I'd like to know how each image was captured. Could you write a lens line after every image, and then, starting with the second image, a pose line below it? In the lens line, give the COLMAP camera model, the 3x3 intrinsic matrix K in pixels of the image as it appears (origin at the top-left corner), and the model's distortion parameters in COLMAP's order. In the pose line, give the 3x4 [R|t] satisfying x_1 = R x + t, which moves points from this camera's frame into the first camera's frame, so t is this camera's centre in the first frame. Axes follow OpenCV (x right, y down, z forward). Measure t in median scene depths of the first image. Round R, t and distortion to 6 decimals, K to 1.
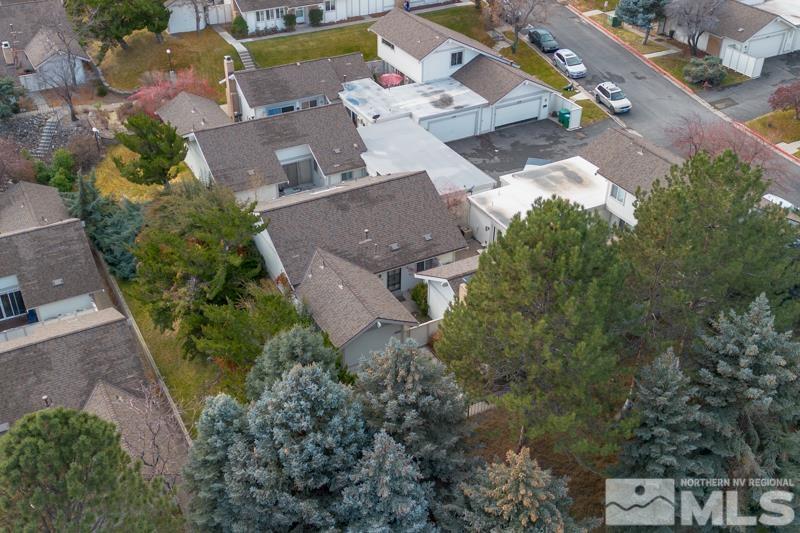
lens RADIAL K [[863.8, 0, 380.5], [0, 863.8, 264.7], [0, 0, 1]] dist [0.017500, -0.015836]
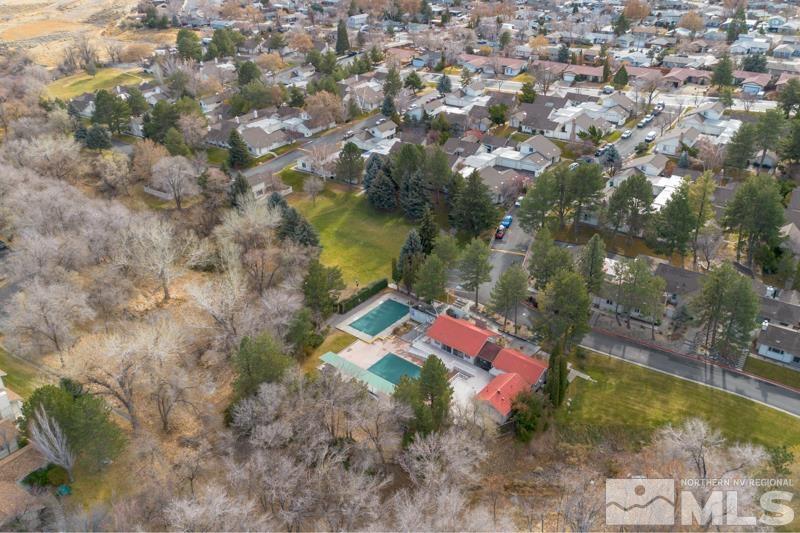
lens RADIAL K [[662.1, 0, 400.0], [0, 662.1, 266.5], [0, 0, 1]] dist [0.010732, -0.003999]
pose [[0.445484, 0.423720, -0.788673, 2.675030], [-0.475600, 0.858339, 0.192506, -0.123981], [0.758518, 0.289335, 0.583897, -1.005787]]
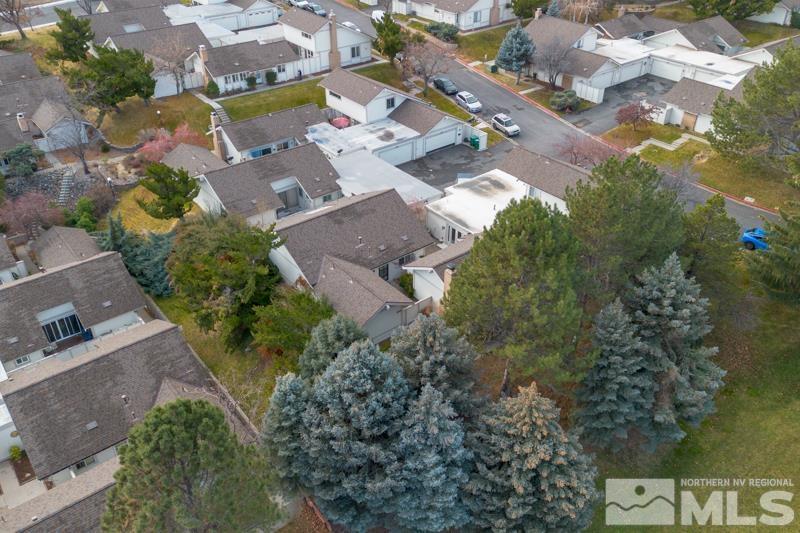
lens RADIAL K [[662.1, 0, 400.0], [0, 662.1, 266.5], [0, 0, 1]] dist [0.010732, -0.003999]
pose [[0.982247, -0.102616, 0.157036, -0.101854], [0.102043, 0.994711, 0.011728, -0.001435], [-0.157409, 0.004505, 0.987523, 0.003914]]
